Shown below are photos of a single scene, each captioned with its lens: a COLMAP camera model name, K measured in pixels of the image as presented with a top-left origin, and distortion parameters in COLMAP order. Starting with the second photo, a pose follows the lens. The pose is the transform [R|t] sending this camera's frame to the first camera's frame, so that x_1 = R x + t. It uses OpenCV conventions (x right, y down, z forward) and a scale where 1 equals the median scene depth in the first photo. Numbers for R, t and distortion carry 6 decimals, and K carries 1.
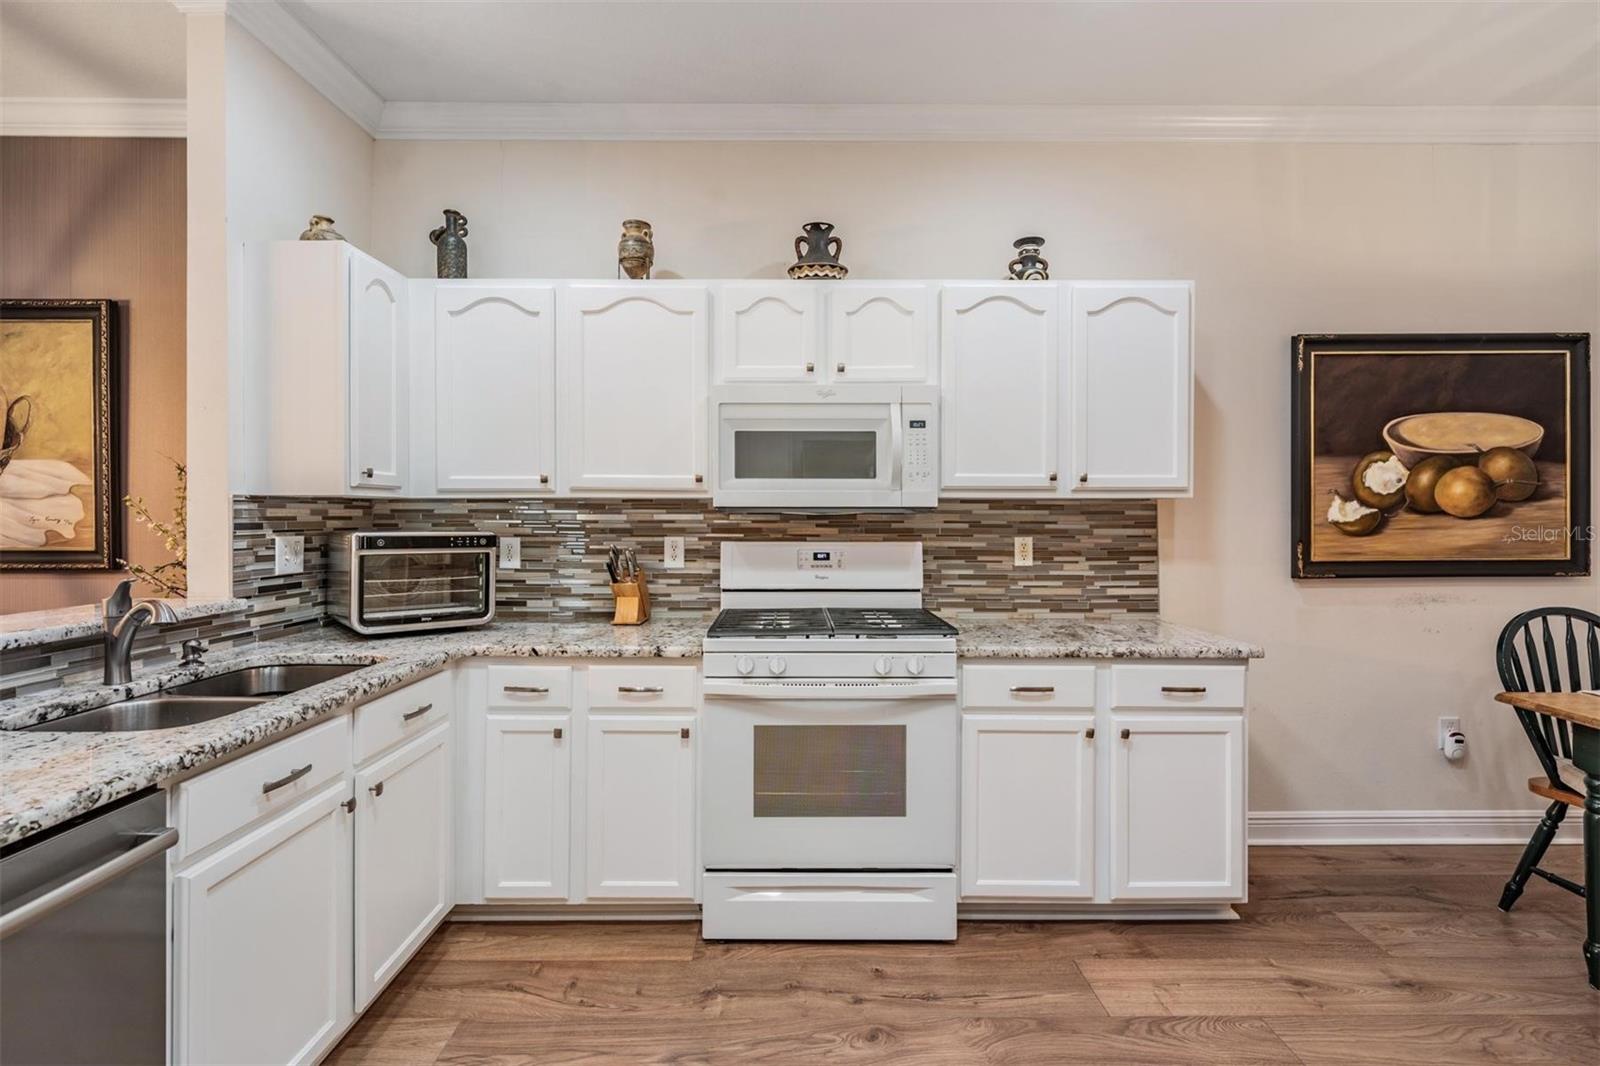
lens RADIAL K [[729.6, 0, 793.6], [0, 729.6, 518.8], [0, 0, 1]] dist [0.001039, 0.000121]
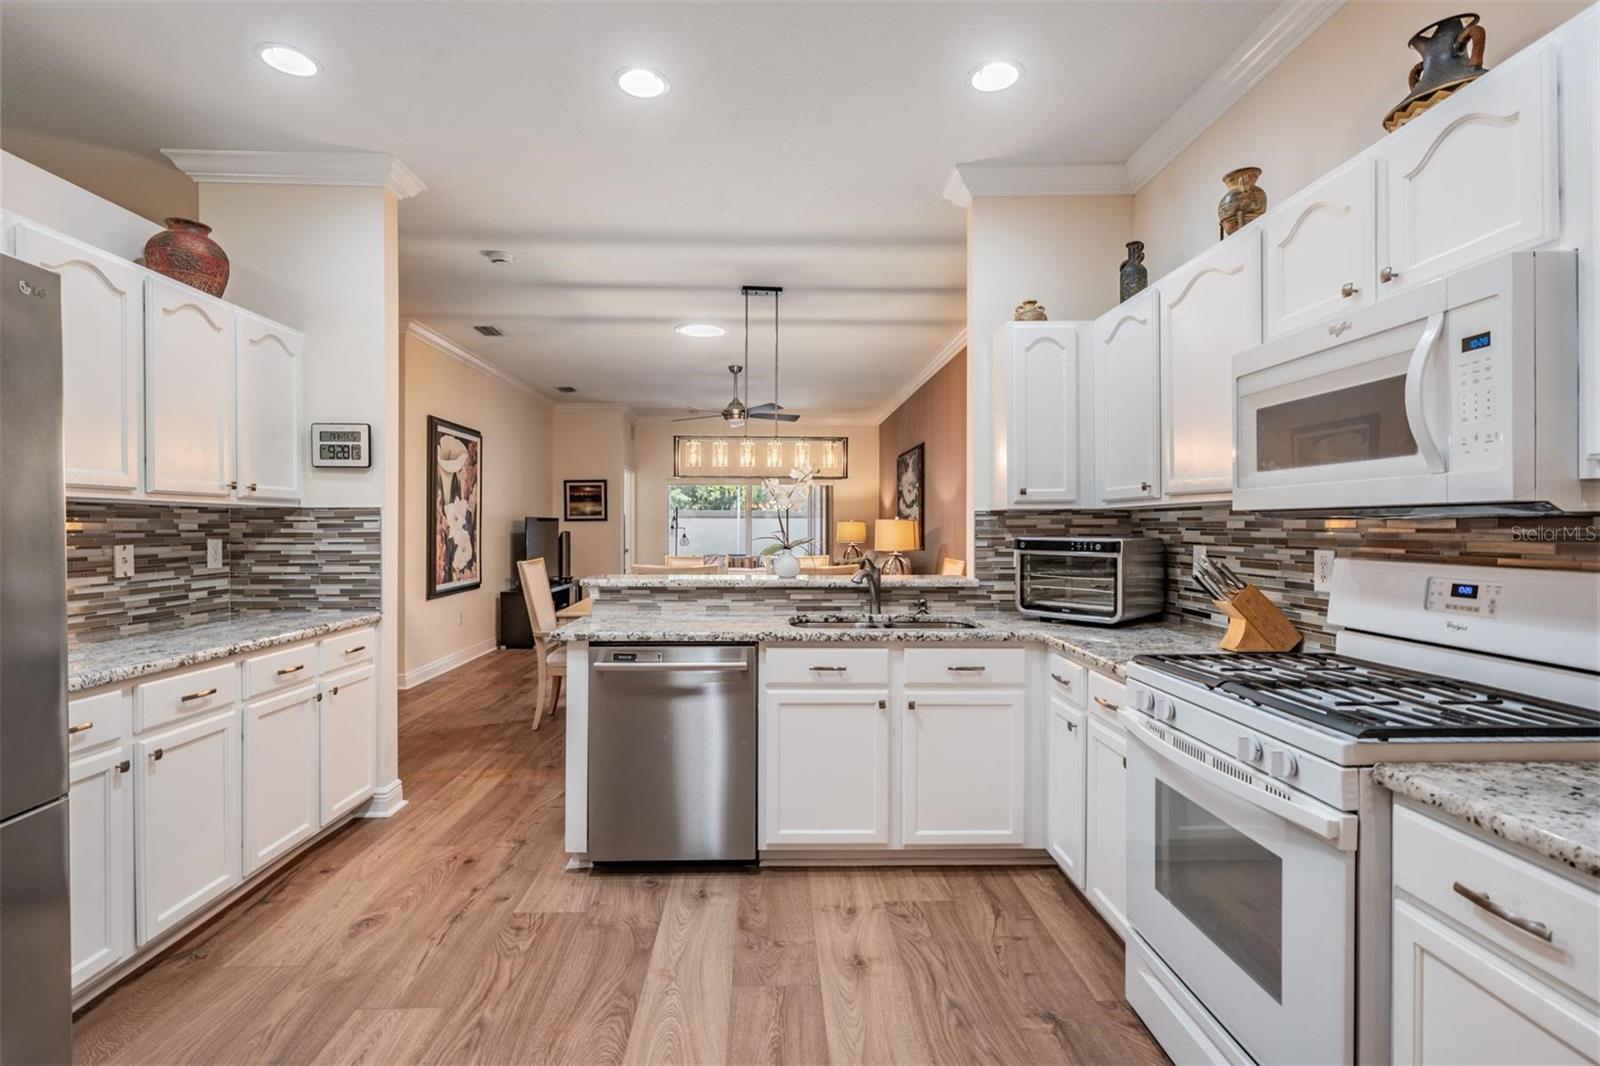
lens RADIAL K [[760.0, 0, 794.2], [0, 760.0, 529.3], [0, 0, 1]] dist [0.001150, -0.000302]
pose [[0.025632, 0.002374, -0.999669, 0.604218], [-0.001292, 0.999996, 0.002341, 0.002083], [0.999671, 0.001231, 0.025635, 0.436786]]
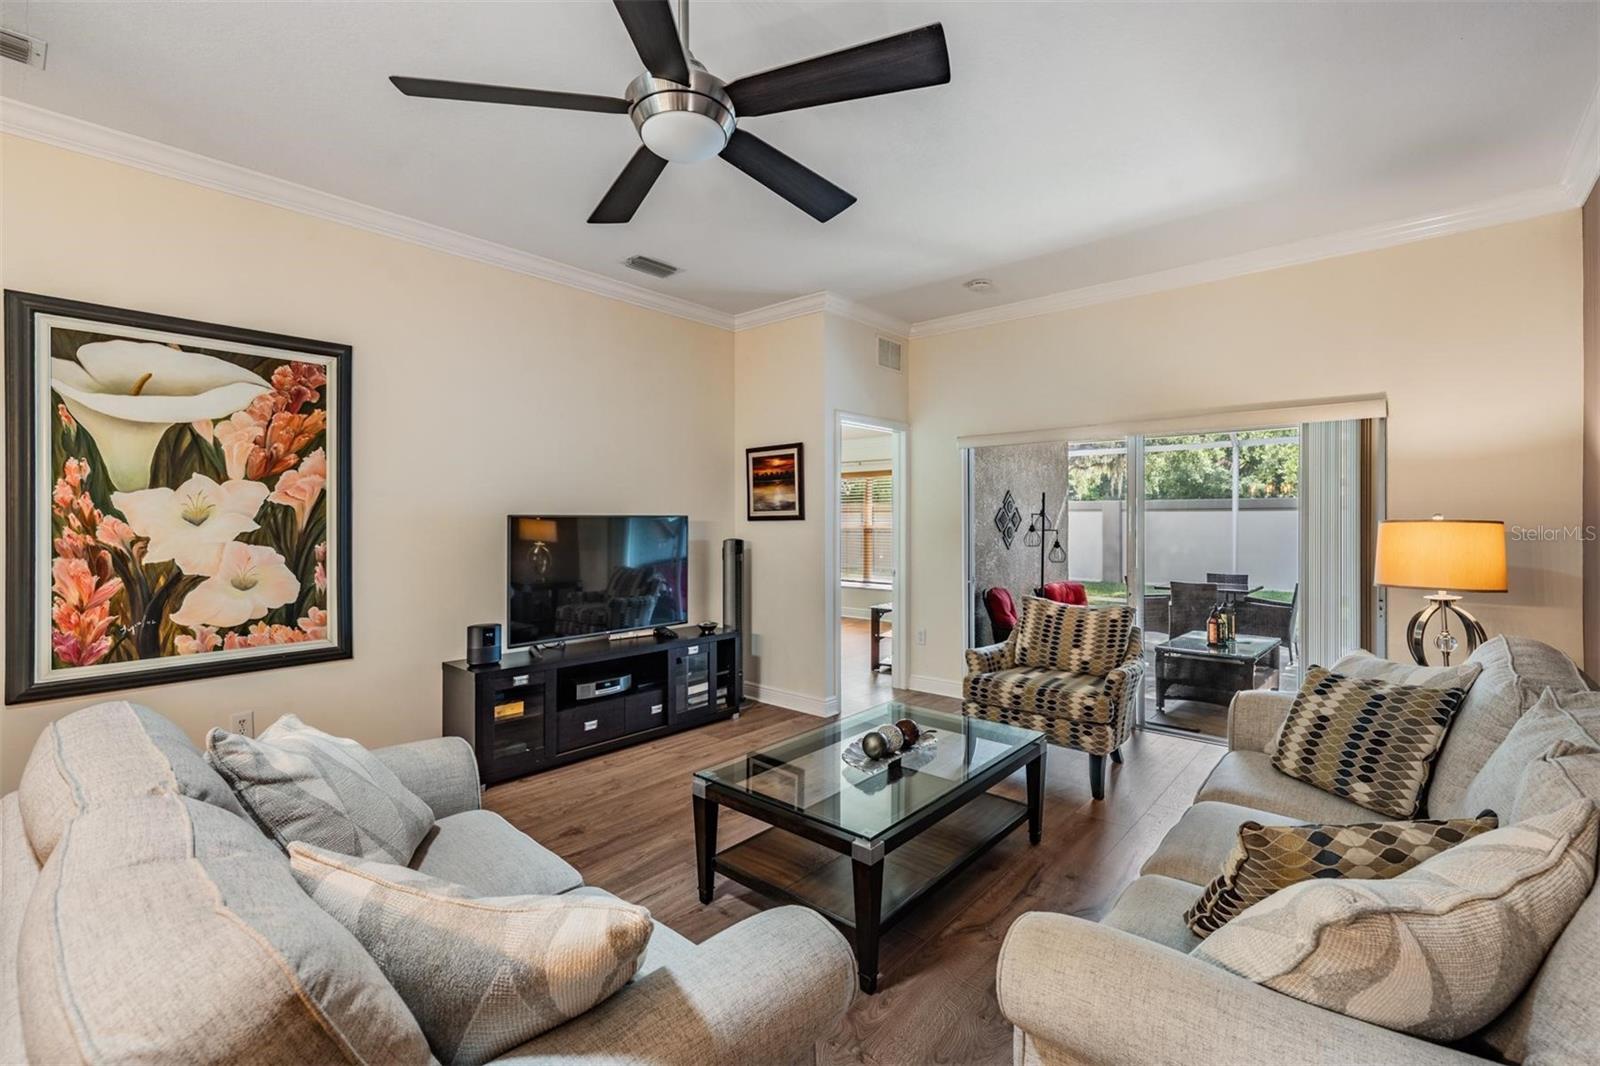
lens RADIAL K [[734.0, 0, 806.0], [0, 734.0, 519.0], [0, 0, 1]] dist [0.020864, -0.000505]
pose [[-0.674638, -0.003141, -0.738142, -1.574366], [-0.002723, 0.999995, -0.001766, -0.027759], [0.738144, 0.000819, -0.674643, 0.850301]]
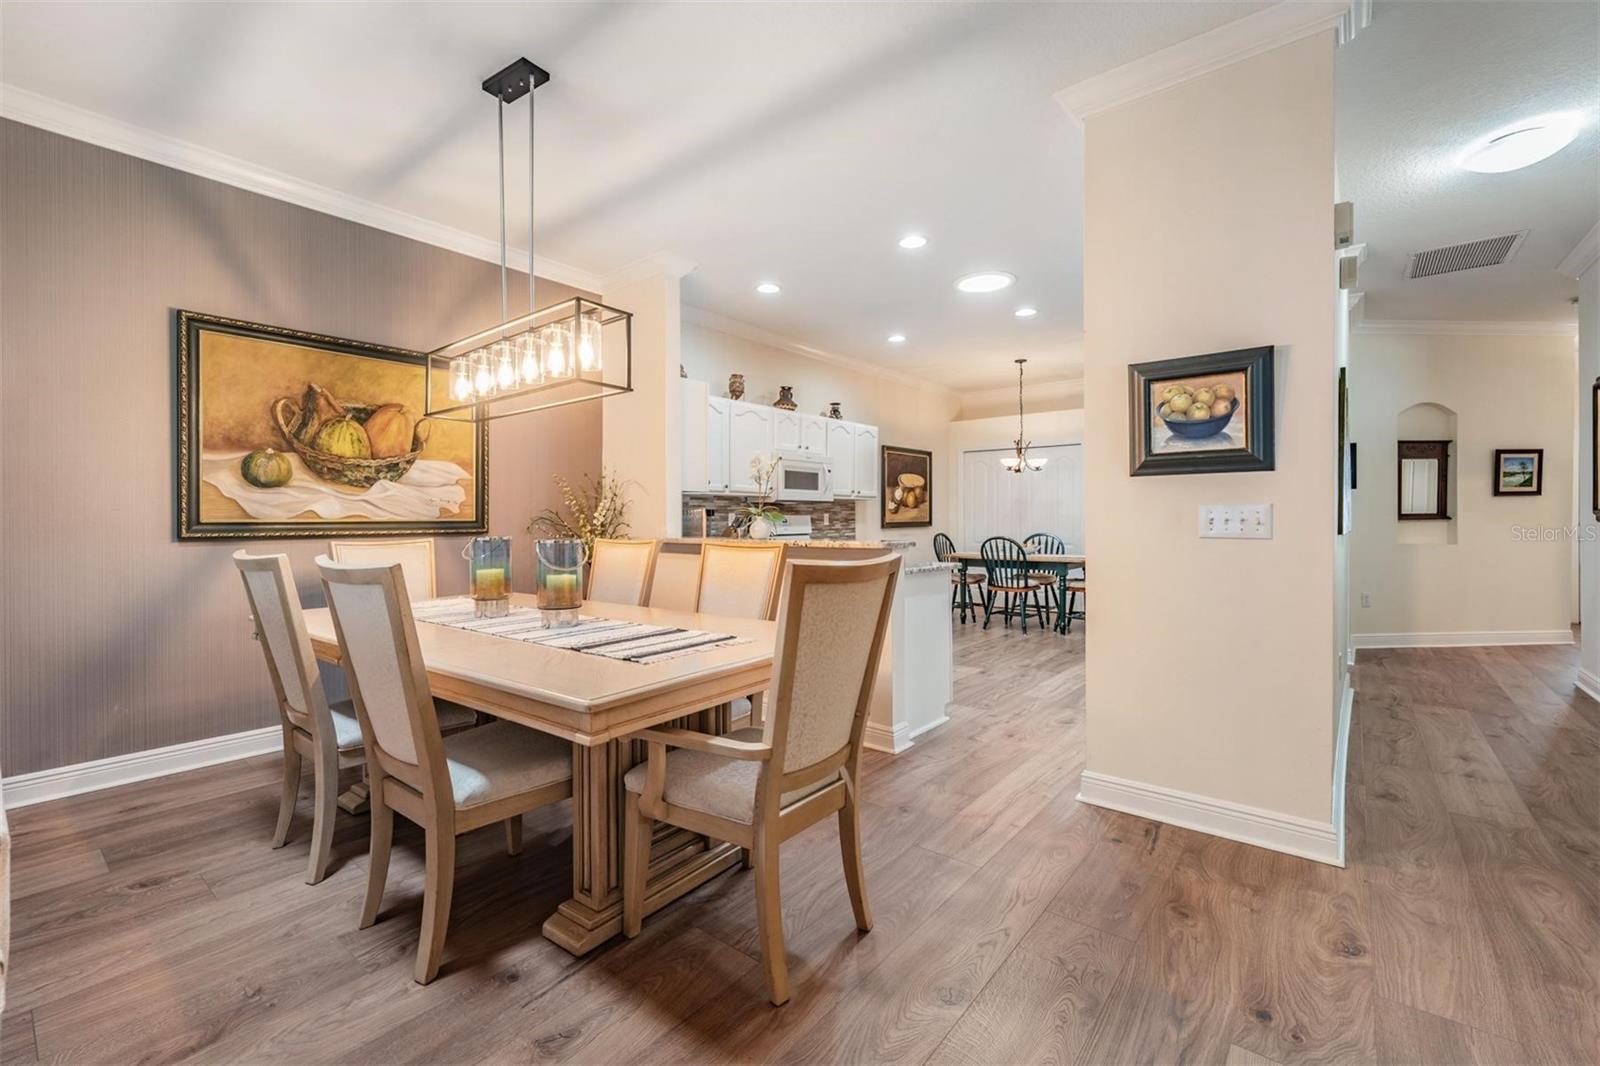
lens RADIAL K [[665.8, 0, 793.6], [0, 665.8, 524.9], [0, 0, 1]] dist [-0.001126, -0.000165]
pose [[0.644910, -0.010458, 0.764187, -1.591745], [0.005763, 0.999944, 0.008821, 0.043034], [-0.764237, -0.001285, 0.644934, -0.448017]]
